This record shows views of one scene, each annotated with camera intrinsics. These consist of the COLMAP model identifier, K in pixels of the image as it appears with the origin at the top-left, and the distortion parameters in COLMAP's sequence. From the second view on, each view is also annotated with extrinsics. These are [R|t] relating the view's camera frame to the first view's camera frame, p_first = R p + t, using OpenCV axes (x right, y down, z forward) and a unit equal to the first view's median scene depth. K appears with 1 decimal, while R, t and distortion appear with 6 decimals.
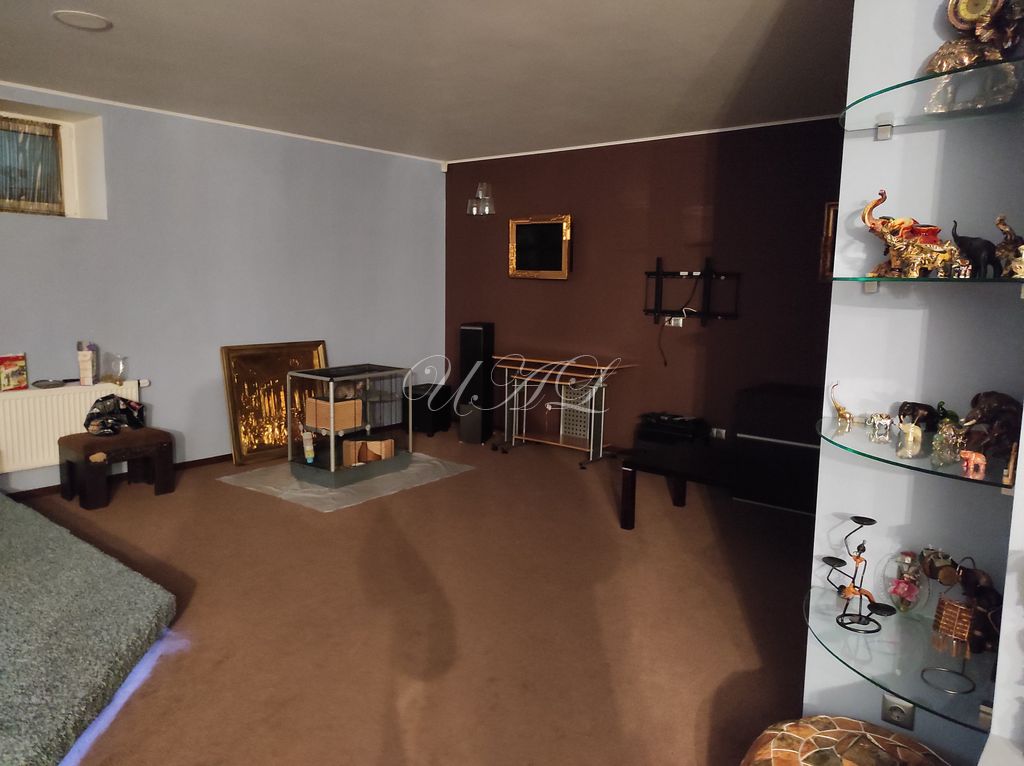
lens RADIAL K [[759.9, 0, 513.2], [0, 759.9, 378.2], [0, 0, 1]] dist [0.053525, -0.041773]
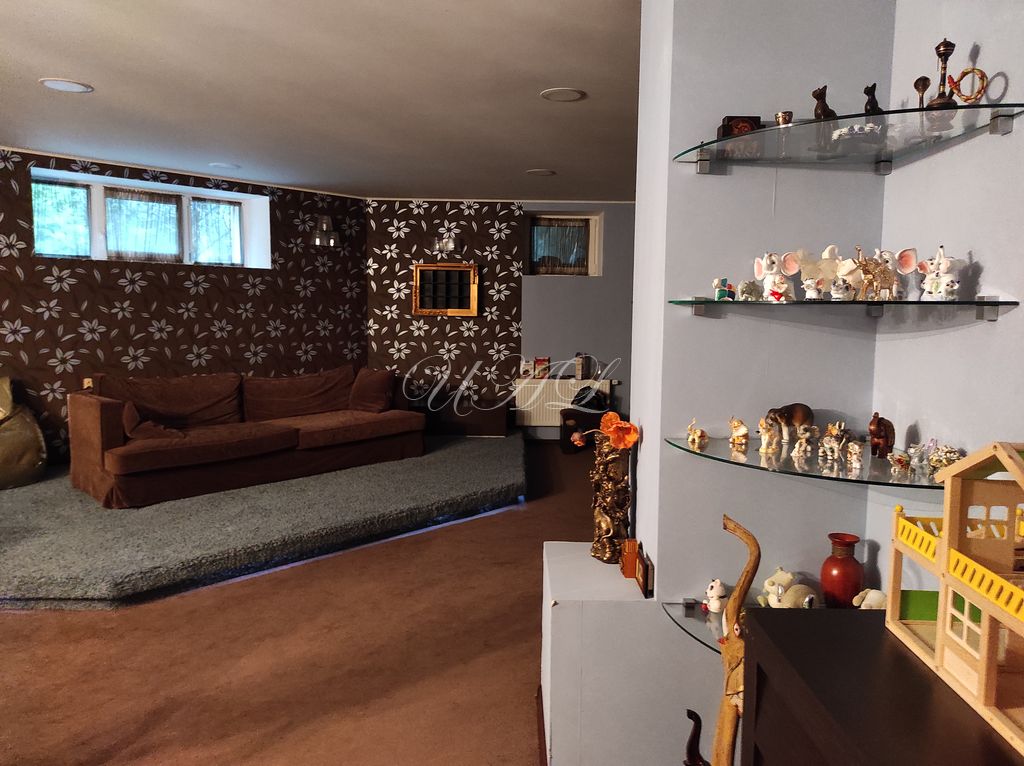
lens RADIAL K [[759.9, 0, 513.2], [0, 759.9, 378.2], [0, 0, 1]] dist [0.053525, -0.041773]
pose [[0.652028, 0.054251, -0.756251, 0.548168], [-0.096041, 0.995312, -0.011404, 0.036416], [0.752087, 0.080067, 0.654182, -0.134414]]
